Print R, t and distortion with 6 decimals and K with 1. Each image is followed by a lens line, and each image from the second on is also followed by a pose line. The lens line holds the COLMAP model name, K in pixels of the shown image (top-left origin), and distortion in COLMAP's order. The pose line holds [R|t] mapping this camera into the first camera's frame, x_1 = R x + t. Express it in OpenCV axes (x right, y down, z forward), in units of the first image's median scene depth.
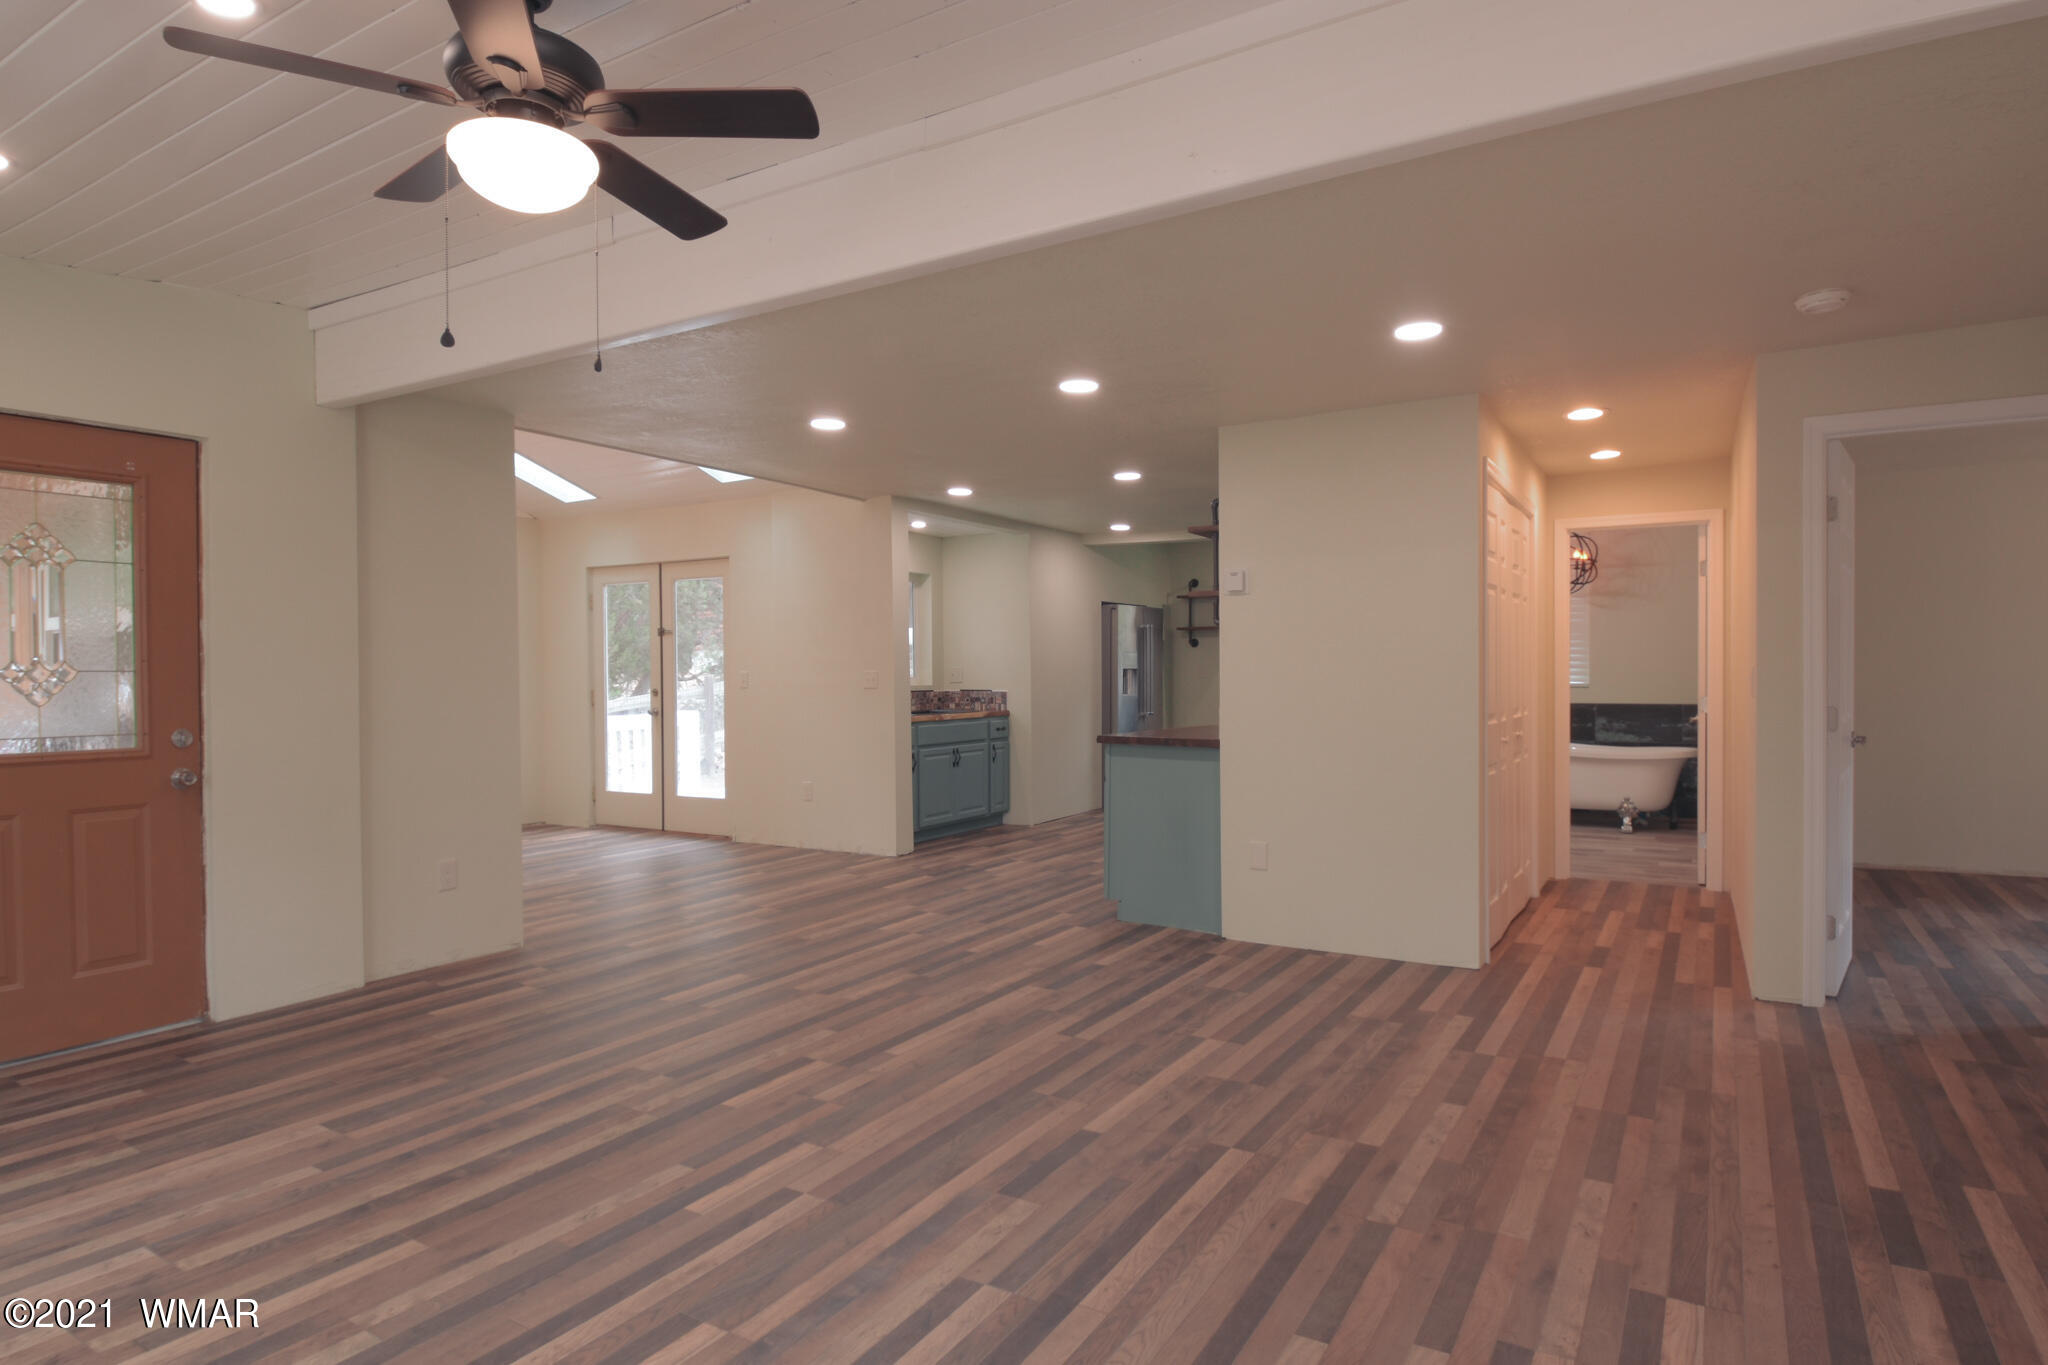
lens RADIAL K [[1123.4, 0, 1030.7], [0, 1123.4, 676.4], [0, 0, 1]] dist [0.015184, -0.026555]
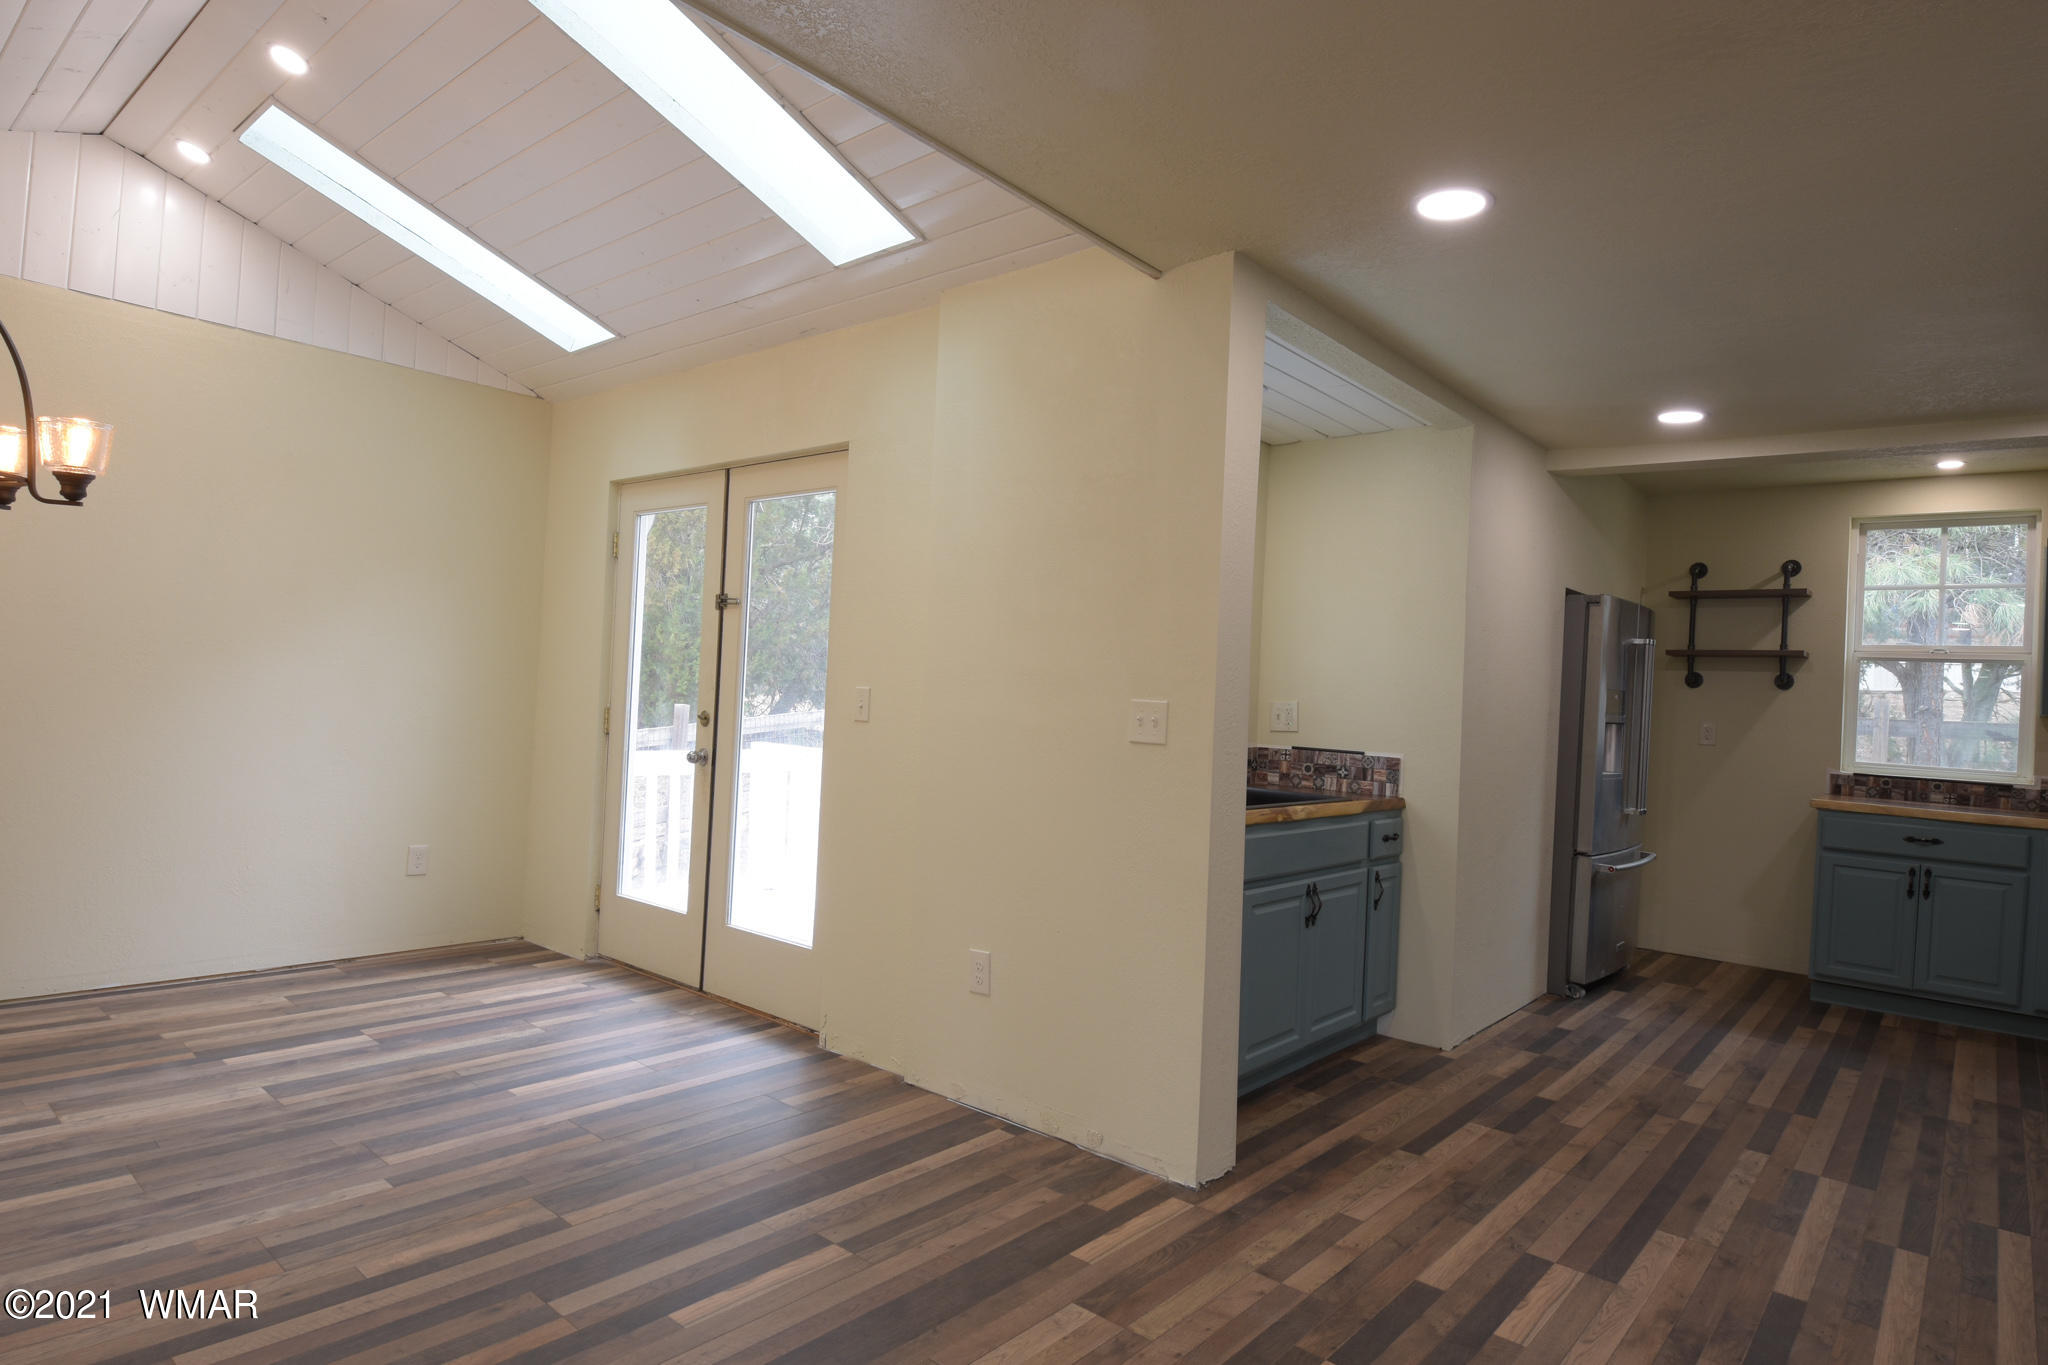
lens RADIAL K [[1123.4, 0, 1029.4], [0, 1123.4, 684.6], [0, 0, 1]] dist [0.015184, -0.026555]
pose [[0.984339, 0.053314, -0.168030, -0.216978], [-0.056512, 0.998299, -0.014305, -0.004480], [0.166982, 0.023577, 0.985678, 1.103920]]
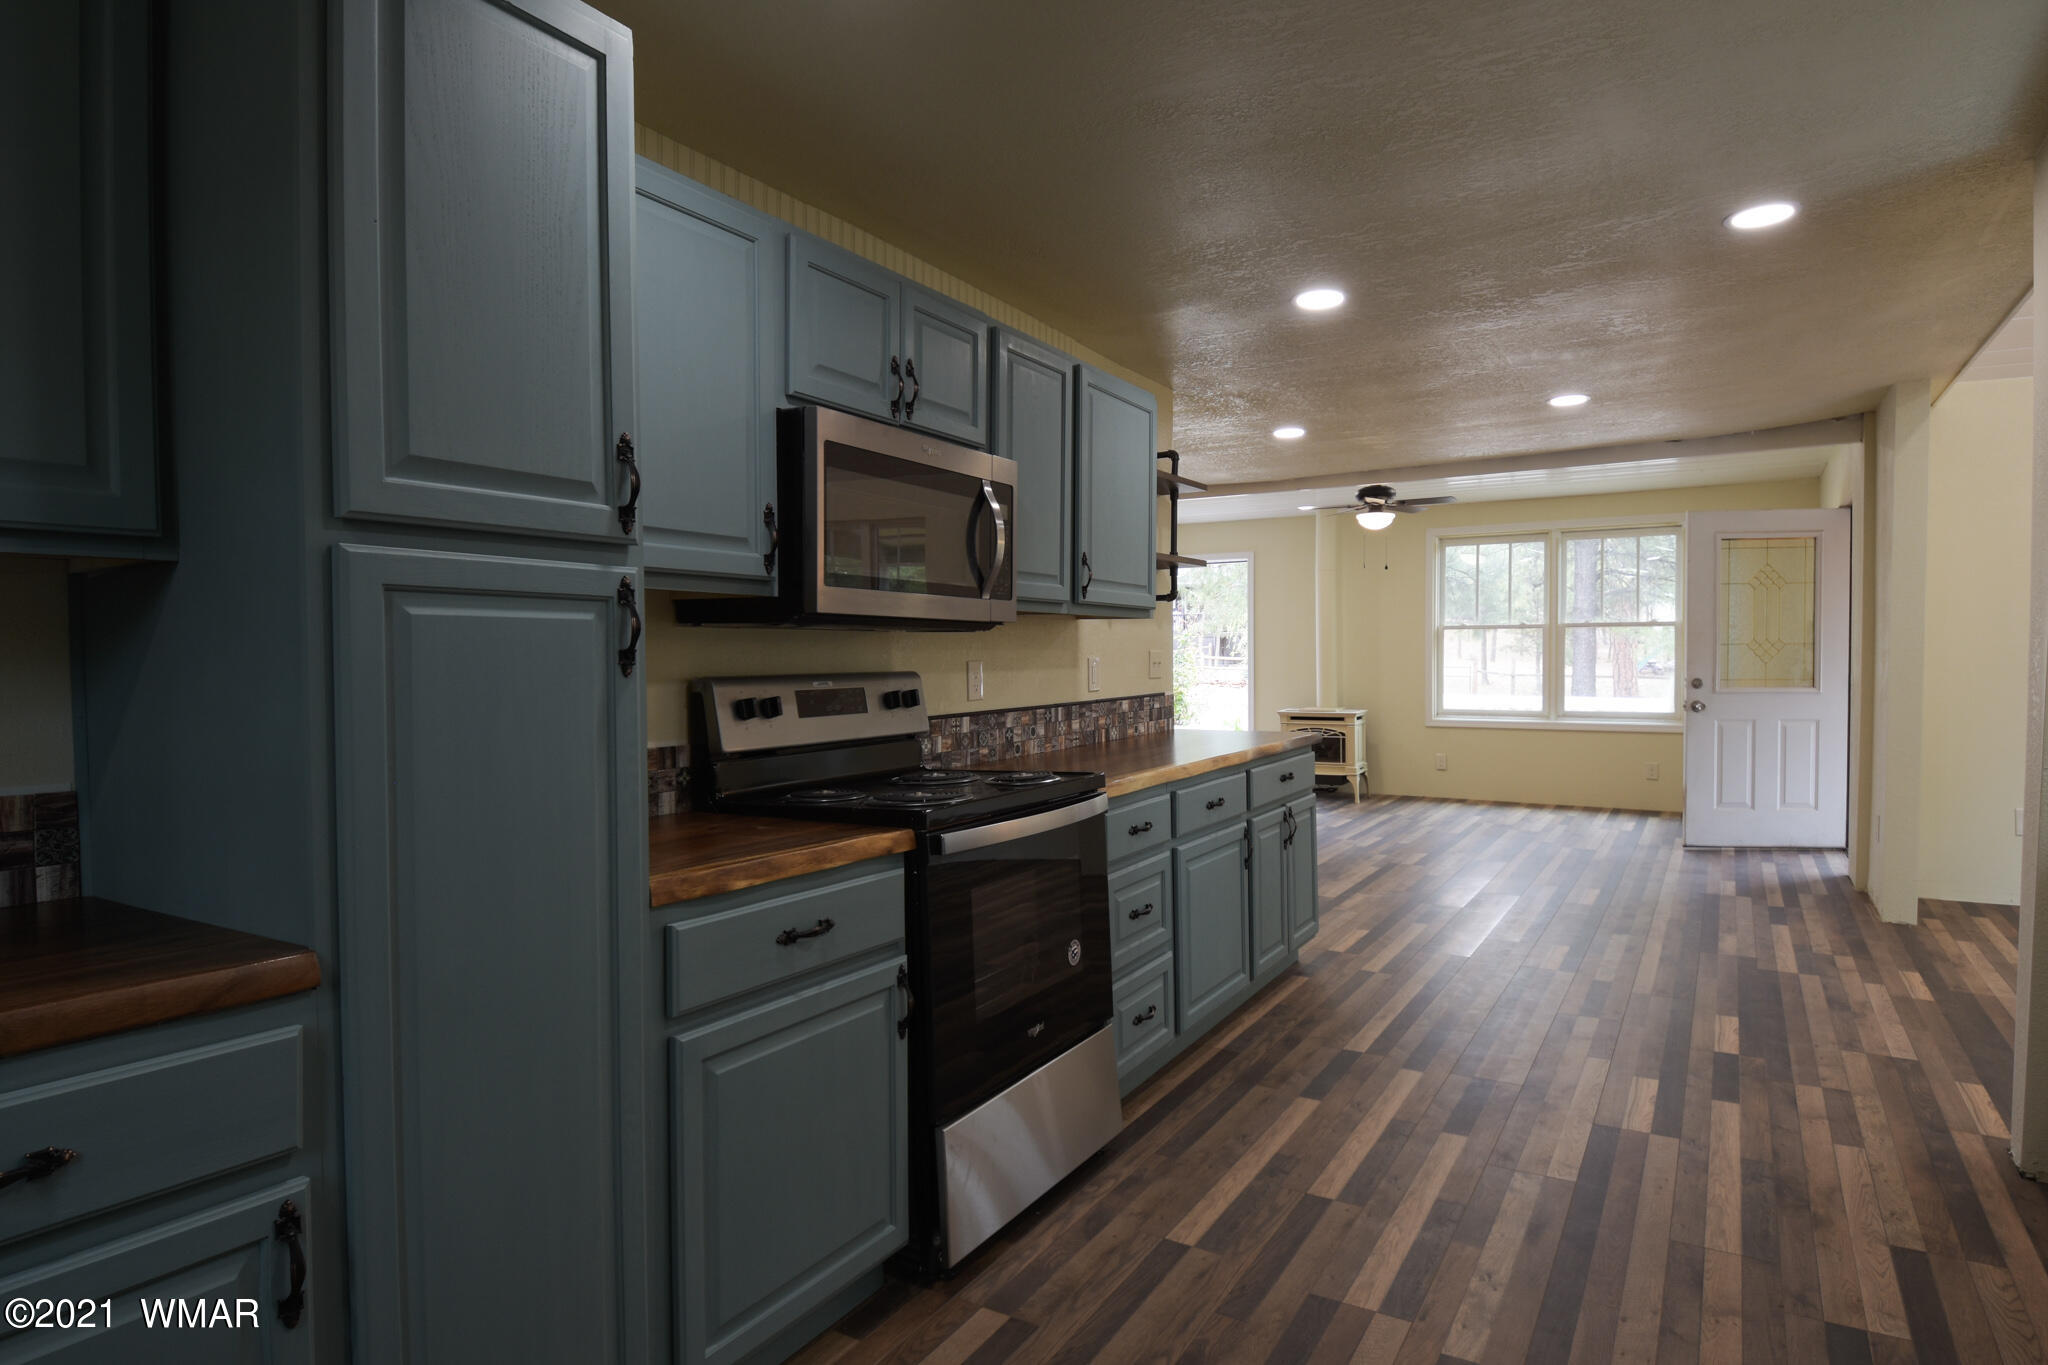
lens RADIAL K [[1123.4, 0, 1016.3], [0, 1123.4, 676.0], [0, 0, 1]] dist [0.015184, -0.026555]
pose [[-0.999672, 0.013716, 0.021644, 0.361626], [0.014278, 0.999559, 0.026021, -0.017975], [-0.021278, 0.026321, -0.999427, 2.485888]]
